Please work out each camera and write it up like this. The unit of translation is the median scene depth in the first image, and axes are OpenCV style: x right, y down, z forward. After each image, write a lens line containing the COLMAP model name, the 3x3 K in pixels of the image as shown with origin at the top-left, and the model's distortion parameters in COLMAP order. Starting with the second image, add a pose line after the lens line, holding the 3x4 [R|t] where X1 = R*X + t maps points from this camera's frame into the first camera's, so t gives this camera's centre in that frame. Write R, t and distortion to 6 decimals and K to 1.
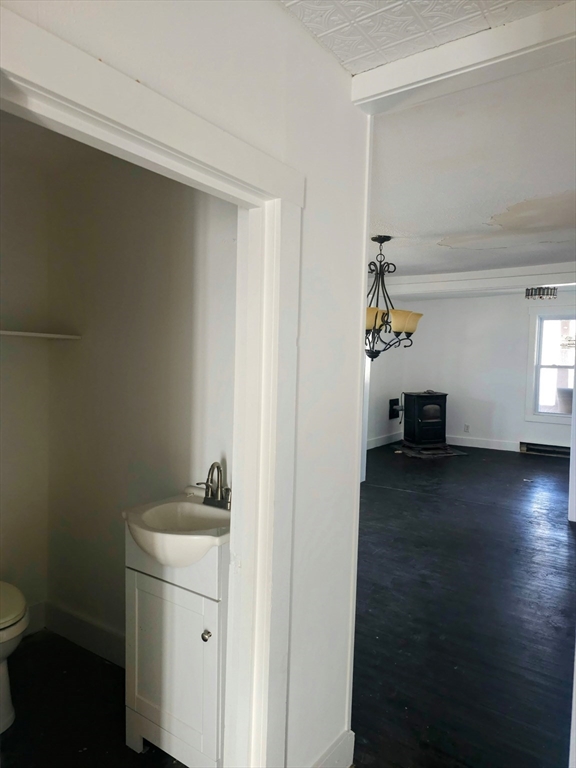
lens RADIAL K [[518.8, 0, 288.0], [0, 518.8, 384.0], [0, 0, 1]] dist [0.065190, -0.037317]
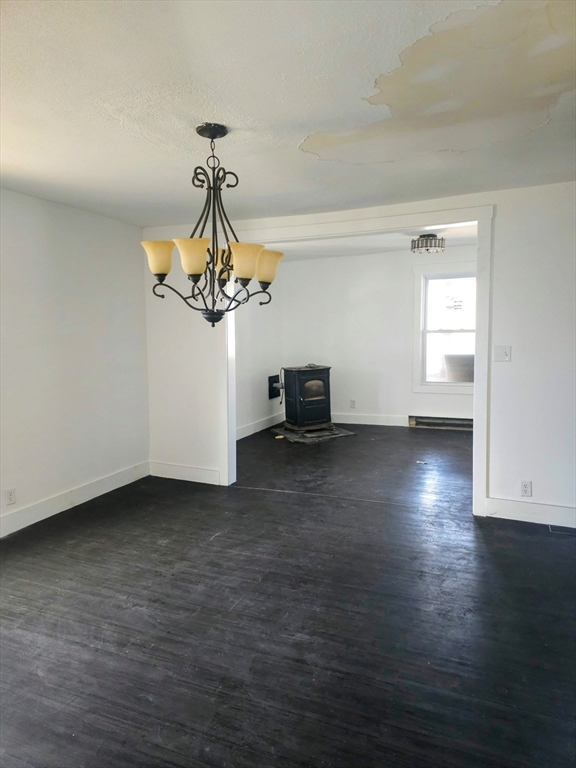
lens RADIAL K [[518.8, 0, 288.0], [0, 518.8, 384.0], [0, 0, 1]] dist [0.065190, -0.037317]
pose [[0.977388, -0.057134, 0.203591, 0.081912], [0.047722, 0.997566, 0.050844, -0.000607], [-0.206000, -0.039978, 0.977735, 0.233920]]
